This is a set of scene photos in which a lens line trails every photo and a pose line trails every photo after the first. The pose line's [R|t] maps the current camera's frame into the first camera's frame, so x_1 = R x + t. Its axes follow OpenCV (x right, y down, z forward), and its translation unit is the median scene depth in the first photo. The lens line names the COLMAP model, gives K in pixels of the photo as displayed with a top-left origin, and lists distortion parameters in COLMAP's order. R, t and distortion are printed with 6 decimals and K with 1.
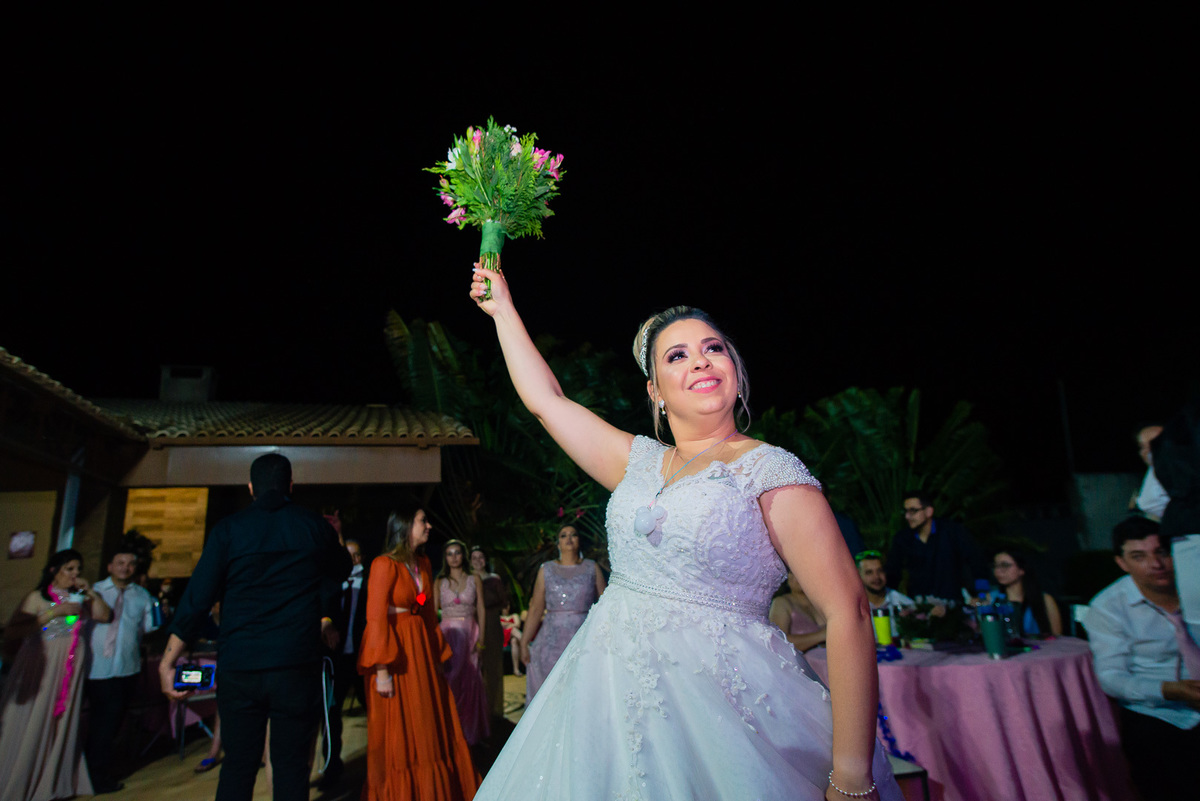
lens RADIAL K [[731.3, 0, 600.0], [0, 731.3, 400.5], [0, 0, 1]] dist [-0.003542, -0.000921]
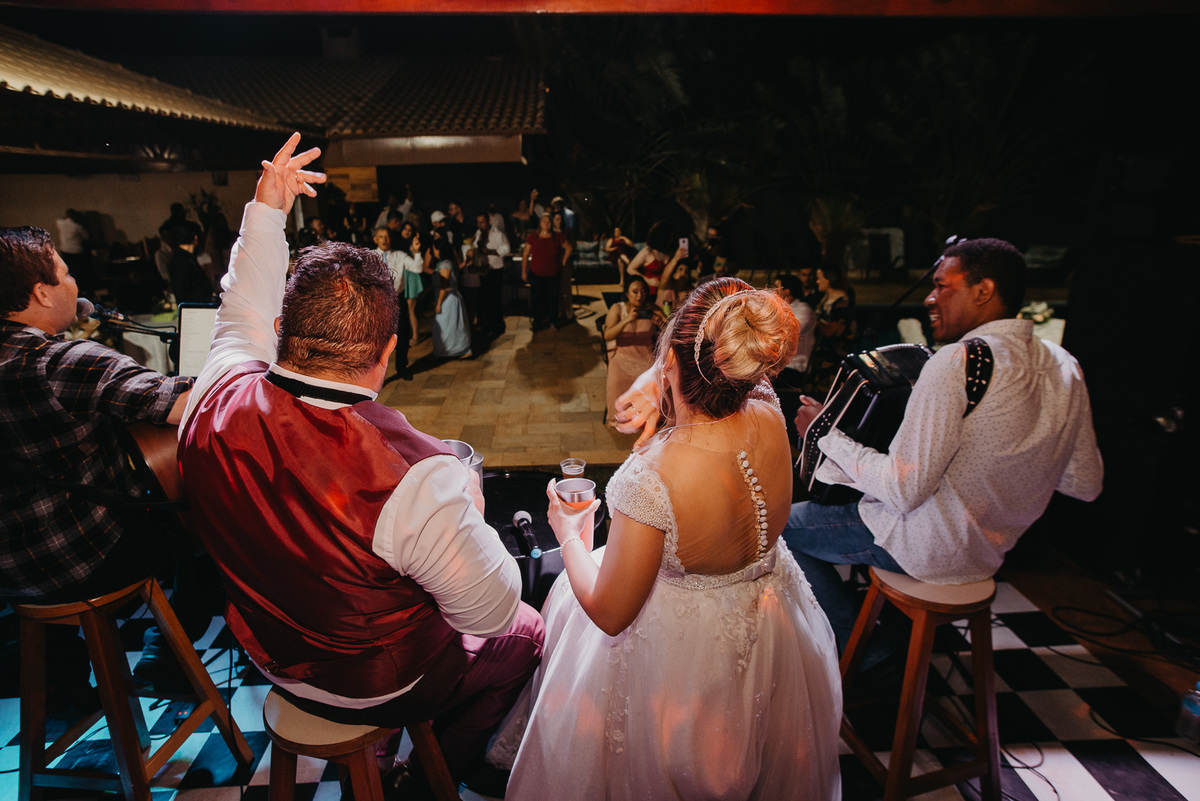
lens RADIAL K [[731.3, 0, 600.0], [0, 731.3, 400.5], [0, 0, 1]] dist [-0.003542, -0.000921]
pose [[0.973101, 0.120462, -0.196375, 0.156670], [0.000294, 0.851752, 0.523946, -0.135979], [0.230378, -0.509910, 0.828805, -0.219371]]
